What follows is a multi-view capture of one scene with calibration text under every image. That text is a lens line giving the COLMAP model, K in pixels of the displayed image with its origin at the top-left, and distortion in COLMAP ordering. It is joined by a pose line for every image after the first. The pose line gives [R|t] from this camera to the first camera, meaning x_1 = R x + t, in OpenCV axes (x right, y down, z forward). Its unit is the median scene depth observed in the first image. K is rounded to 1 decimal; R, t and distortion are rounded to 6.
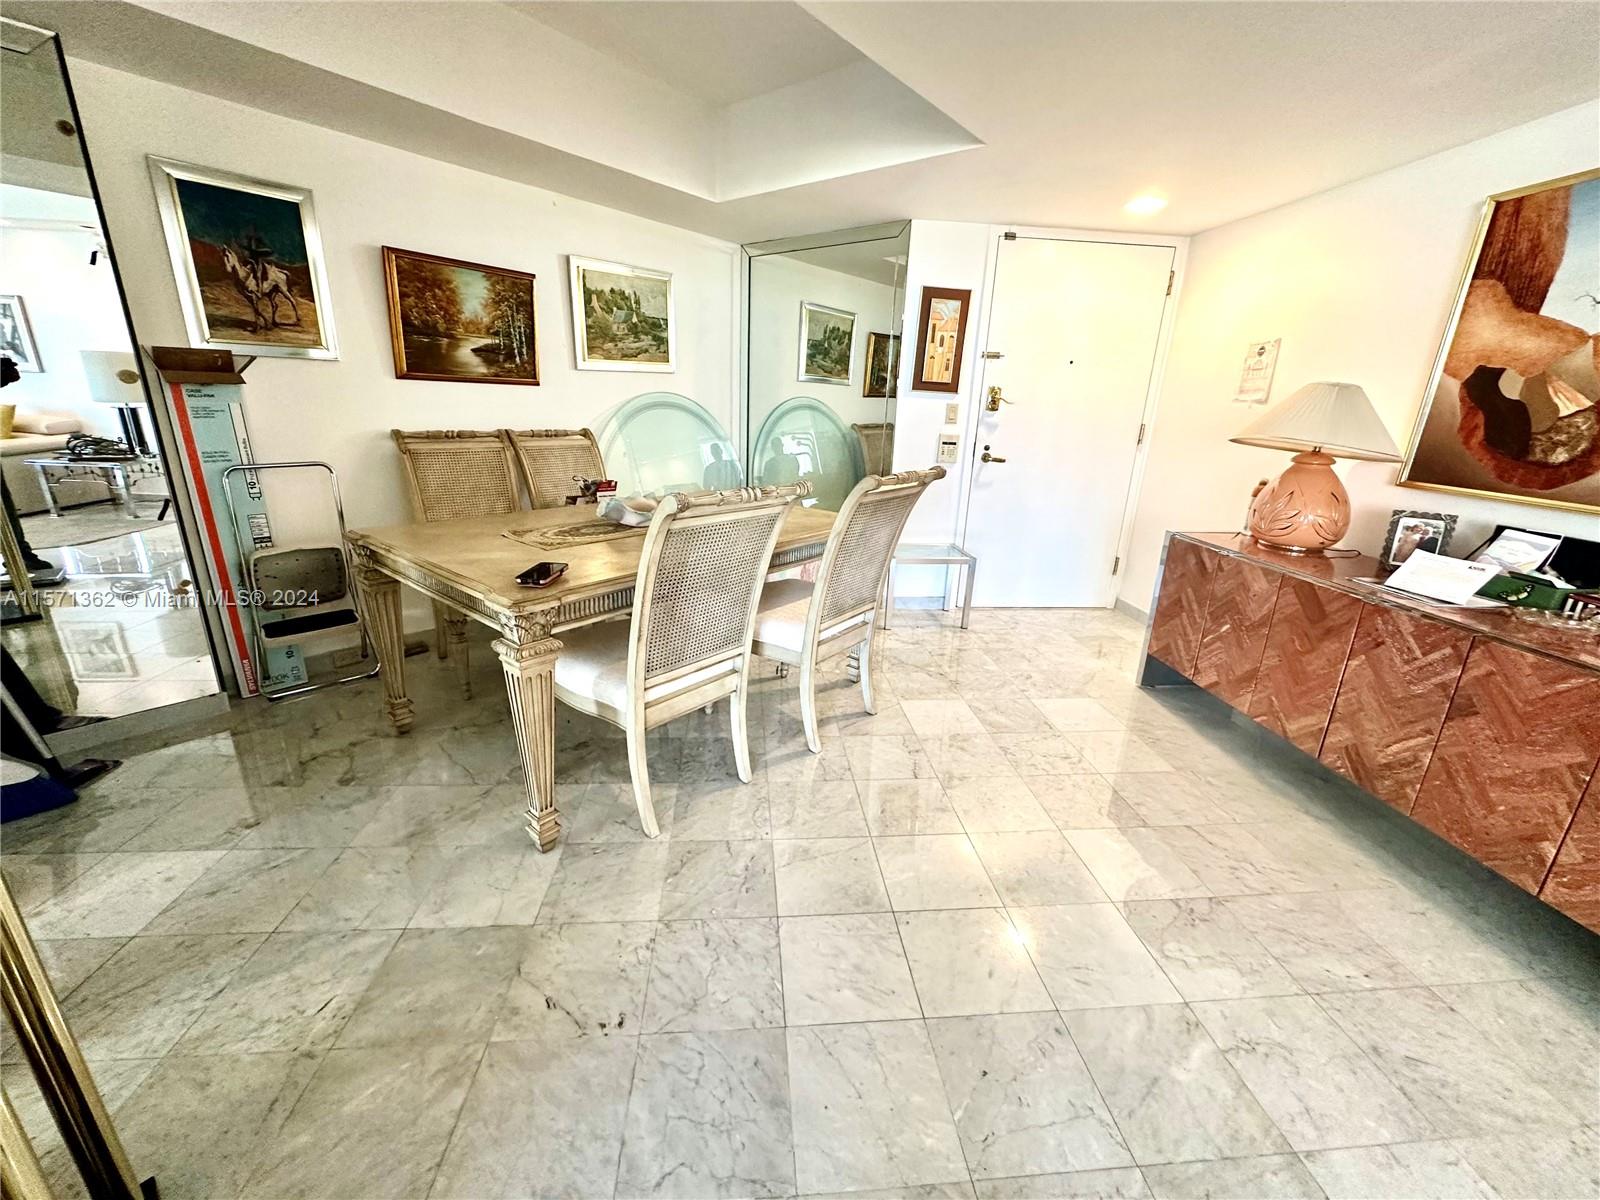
lens RADIAL K [[642.2, 0, 801.1], [0, 642.2, 600.1], [0, 0, 1]] dist [-0.001261, -0.000042]
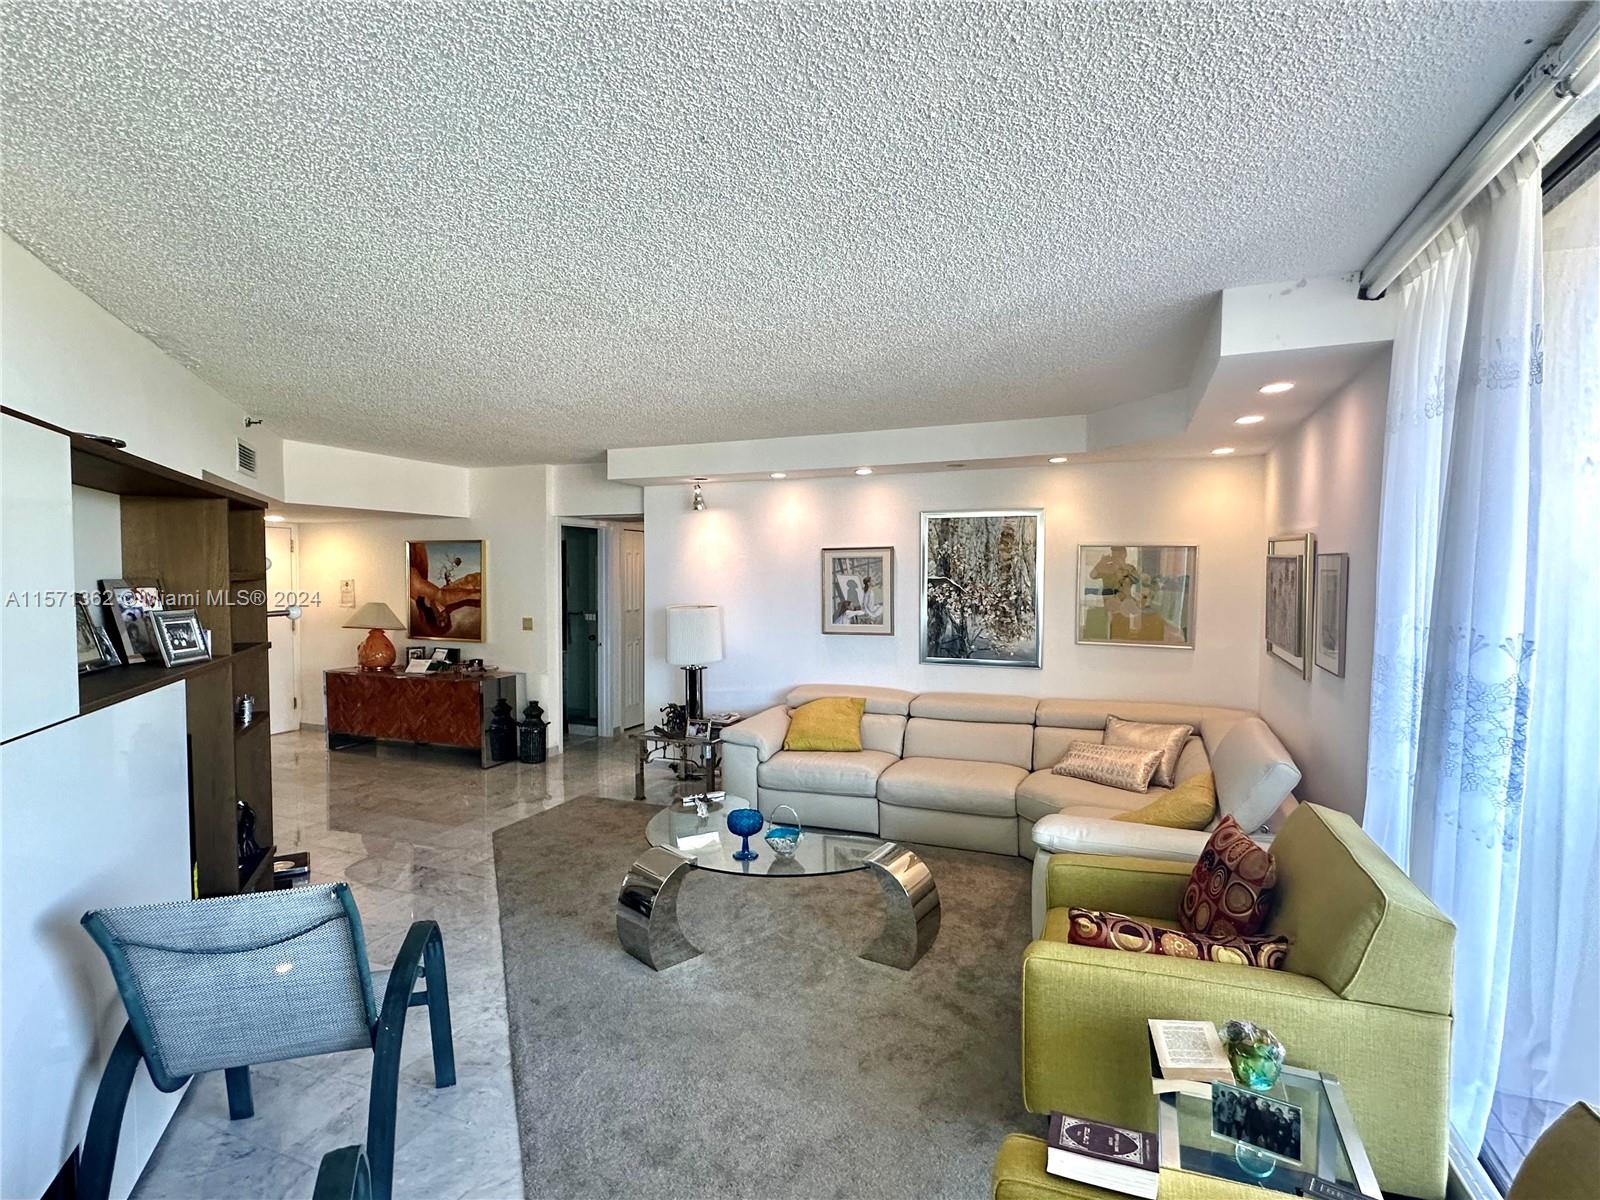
lens RADIAL K [[791.1, 0, 806.6], [0, 791.1, 604.2], [0, 0, 1]] dist [0.002610, 0.000152]
pose [[0.464035, -0.074854, 0.882648, -1.162236], [0.284638, 0.956181, -0.068553, 0.375304], [-0.838840, 0.283046, 0.465008, -1.916257]]
